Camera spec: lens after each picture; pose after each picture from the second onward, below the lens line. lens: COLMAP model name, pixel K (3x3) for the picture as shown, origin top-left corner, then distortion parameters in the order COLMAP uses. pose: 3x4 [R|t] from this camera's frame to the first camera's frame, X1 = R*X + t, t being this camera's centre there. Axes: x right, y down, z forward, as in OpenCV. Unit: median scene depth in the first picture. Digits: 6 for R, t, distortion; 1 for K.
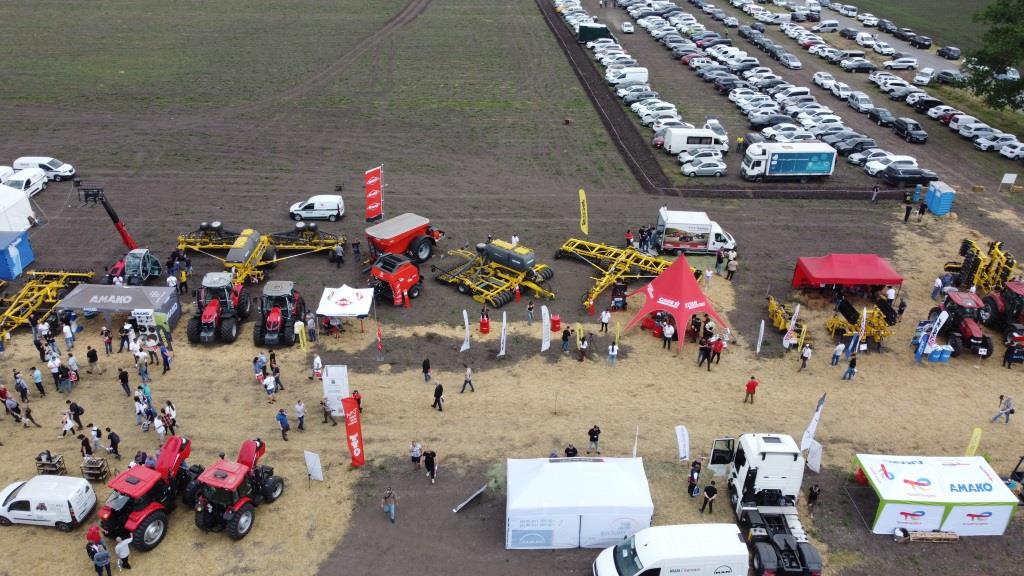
lens RADIAL K [[722.9, 0, 511.1], [0, 722.9, 288.8], [0, 0, 1]] dist [-0.002408, -0.002861]
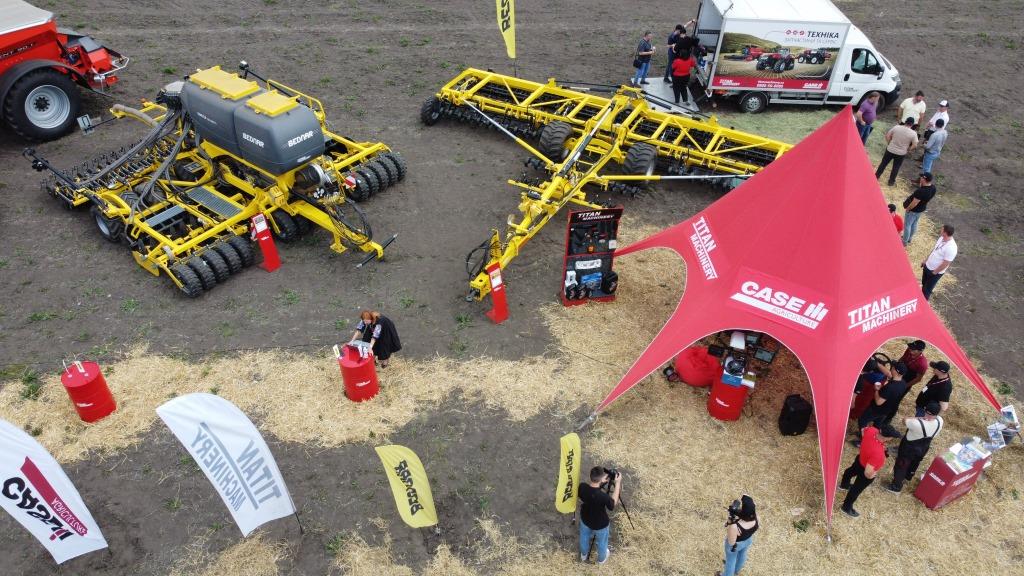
lens RADIAL K [[722.9, 0, 513.4], [0, 722.9, 288.0], [0, 0, 1]] dist [-0.002408, -0.002861]
pose [[0.999556, -0.018168, 0.023601, 0.101072], [0.013217, 0.980688, 0.195133, -0.032295], [-0.026690, -0.194735, 0.980493, 0.646830]]
